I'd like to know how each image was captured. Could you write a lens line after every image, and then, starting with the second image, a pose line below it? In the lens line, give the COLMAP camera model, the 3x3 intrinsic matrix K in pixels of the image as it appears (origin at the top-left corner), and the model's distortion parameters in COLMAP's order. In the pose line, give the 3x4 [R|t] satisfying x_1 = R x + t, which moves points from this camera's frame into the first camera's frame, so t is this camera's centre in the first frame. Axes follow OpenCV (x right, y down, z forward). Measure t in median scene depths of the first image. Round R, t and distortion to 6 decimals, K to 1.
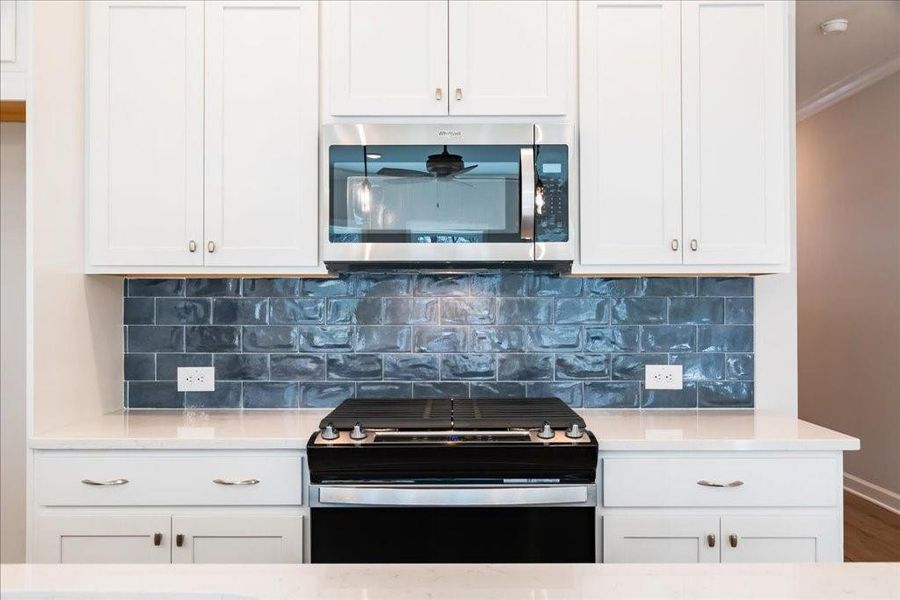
lens RADIAL K [[586.6, 0, 447.9], [0, 586.6, 286.9], [0, 0, 1]] dist [-0.009758, -0.001625]
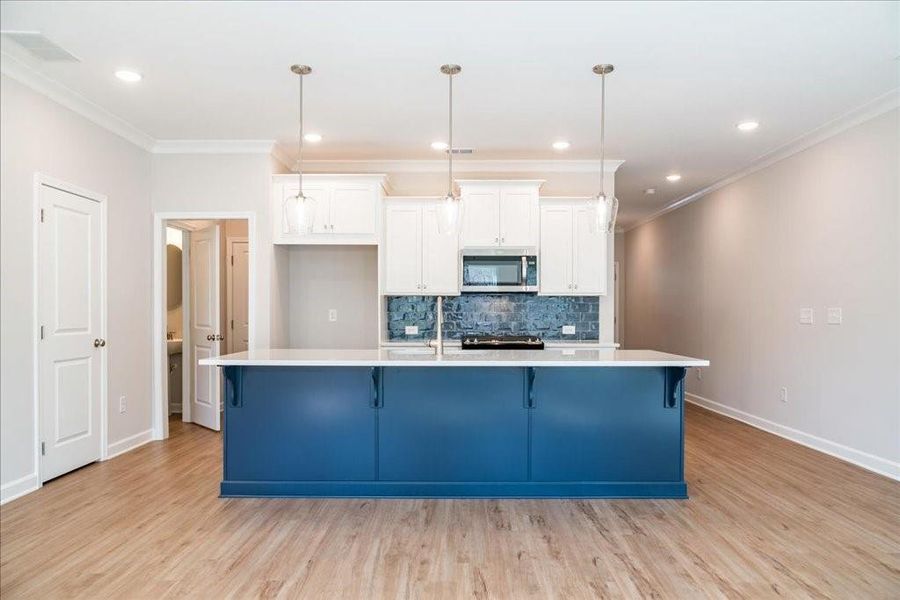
lens RADIAL K [[453.4, 0, 450.0], [0, 453.4, 300.0], [0, 0, 1]] dist [0.002107, -0.000004]
pose [[0.999993, 0.003534, -0.001049, -0.240080], [-0.003530, 0.999987, 0.003708, -0.004762], [0.001062, -0.003704, 0.999993, -1.338873]]
